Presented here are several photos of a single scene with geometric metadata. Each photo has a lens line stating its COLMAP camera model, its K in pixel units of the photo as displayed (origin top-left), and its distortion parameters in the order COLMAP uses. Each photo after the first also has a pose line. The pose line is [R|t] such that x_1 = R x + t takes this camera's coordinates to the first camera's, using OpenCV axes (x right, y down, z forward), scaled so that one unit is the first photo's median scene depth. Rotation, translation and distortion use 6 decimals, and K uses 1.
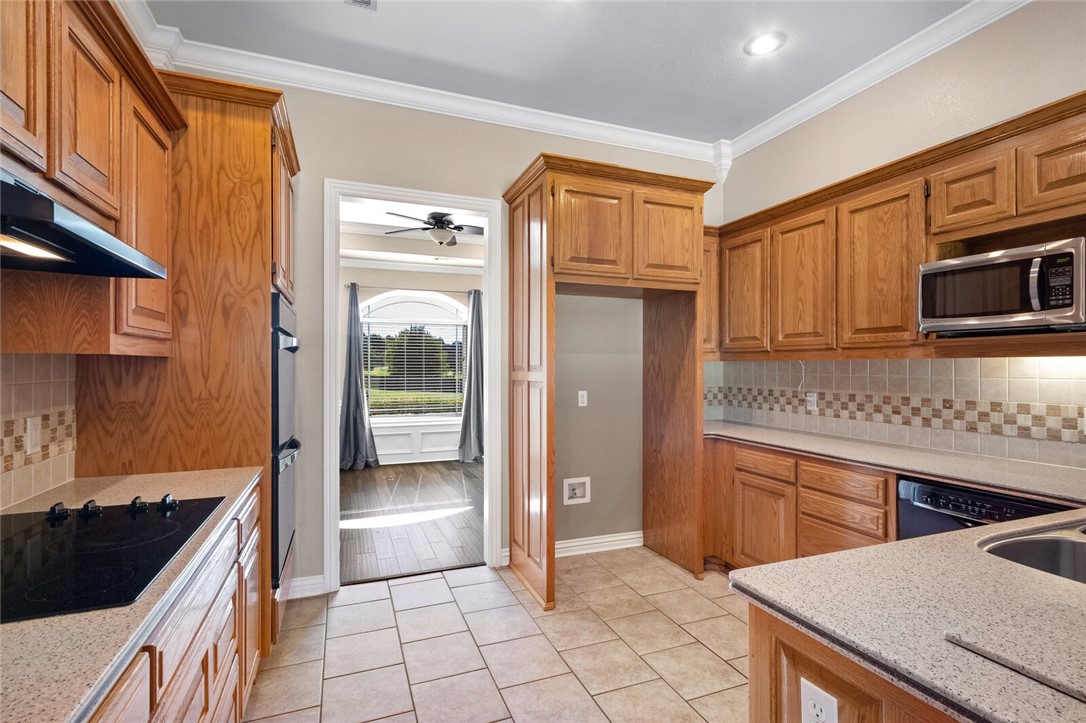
lens RADIAL K [[498.3, 0, 538.7], [0, 498.3, 366.6], [0, 0, 1]] dist [-0.000925, 0.000519]
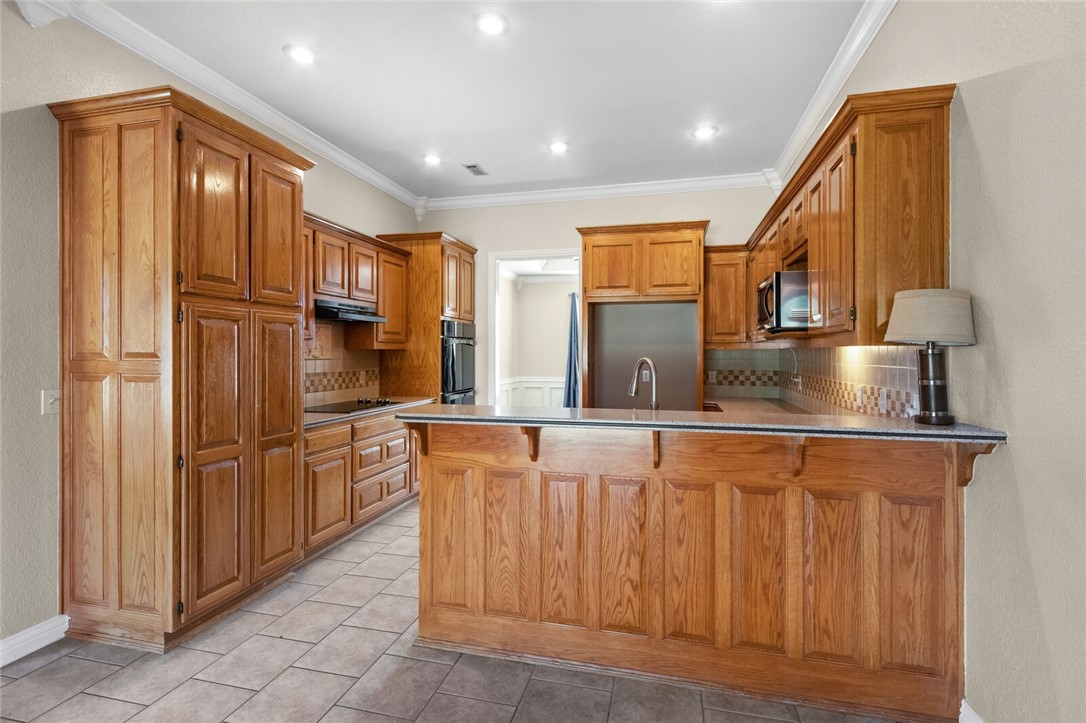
lens RADIAL K [[498.3, 0, 548.9], [0, 498.3, 353.3], [0, 0, 1]] dist [-0.000925, 0.000519]
pose [[0.815893, 0.003305, -0.578193, 1.104881], [-0.001725, 0.999993, 0.003282, -0.008215], [0.578200, -0.001680, 0.815894, -0.523688]]
